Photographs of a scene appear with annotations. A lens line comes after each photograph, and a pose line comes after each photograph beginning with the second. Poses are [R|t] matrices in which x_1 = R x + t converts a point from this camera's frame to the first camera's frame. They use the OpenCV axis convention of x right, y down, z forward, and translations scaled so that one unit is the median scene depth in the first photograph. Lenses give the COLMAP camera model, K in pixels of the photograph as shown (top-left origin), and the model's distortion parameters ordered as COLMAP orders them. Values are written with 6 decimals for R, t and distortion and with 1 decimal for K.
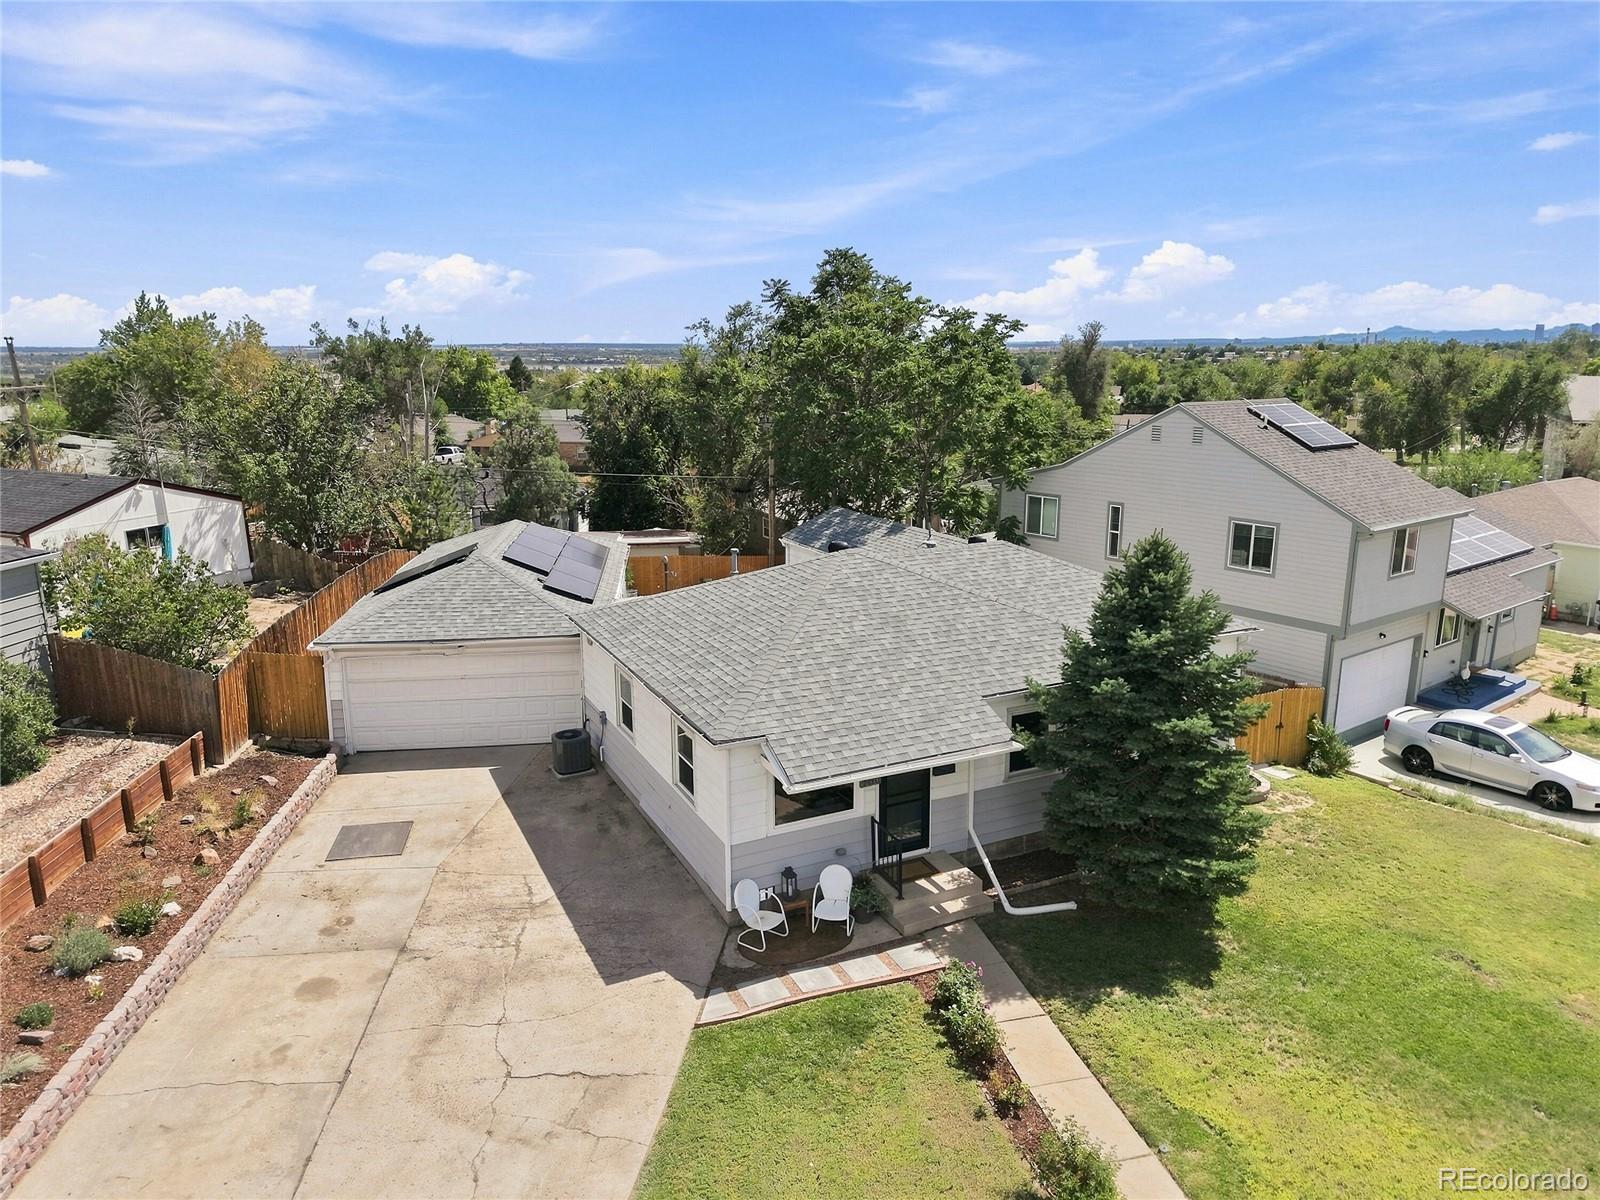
lens RADIAL K [[1077.2, 0, 789.4], [0, 1077.2, 605.7], [0, 0, 1]] dist [0.007880, -0.014340]
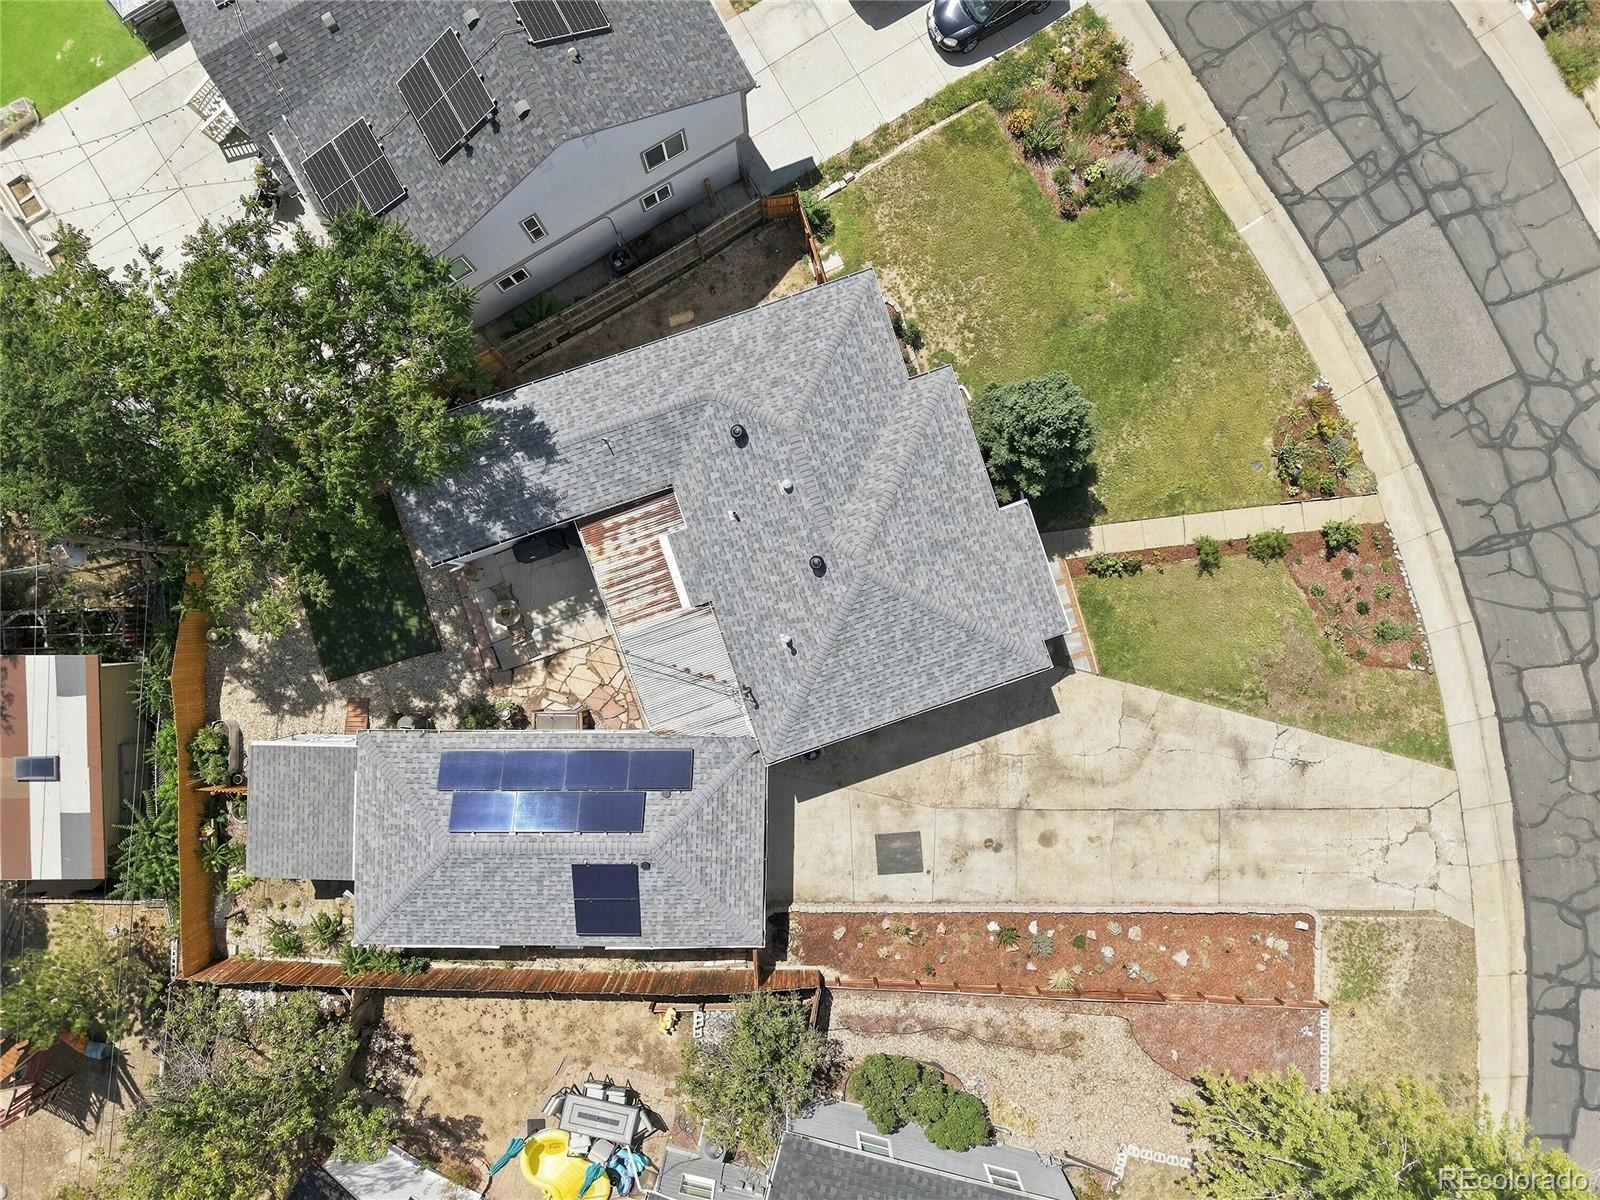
lens RADIAL K [[1069.4, 0, 810.3], [0, 1069.4, 605.3], [0, 0, 1]] dist [0.036978, -0.043400]
pose [[0.118529, -0.992938, -0.005093, 0.002166], [0.214833, 0.020637, 0.976433, -1.629400], [-0.969432, -0.116829, 0.215762, 0.873232]]
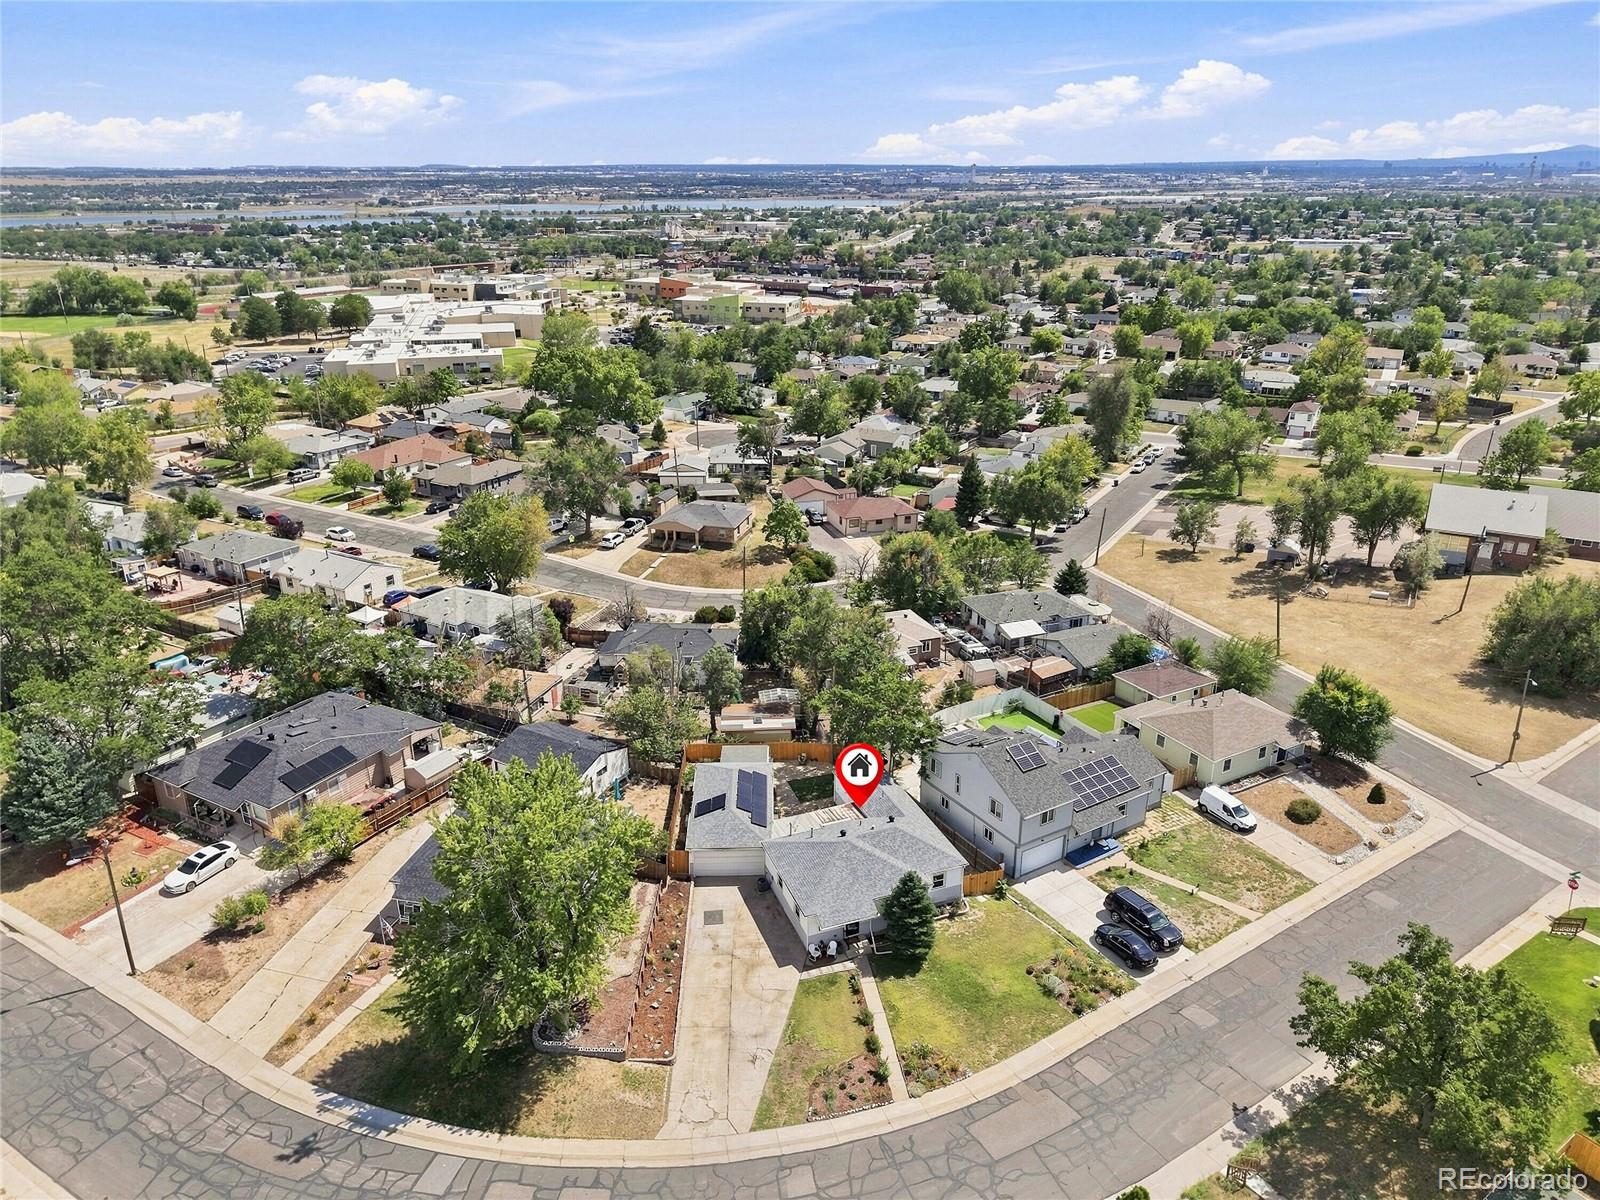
lens RADIAL K [[1069.4, 0, 786.4], [0, 1069.4, 606.0], [0, 0, 1]] dist [0.036978, -0.043400]
pose [[0.995621, 0.036733, -0.085967, 0.158079], [-0.023156, 0.987813, 0.153912, -1.541122], [0.090573, -0.151248, 0.984338, -2.679486]]
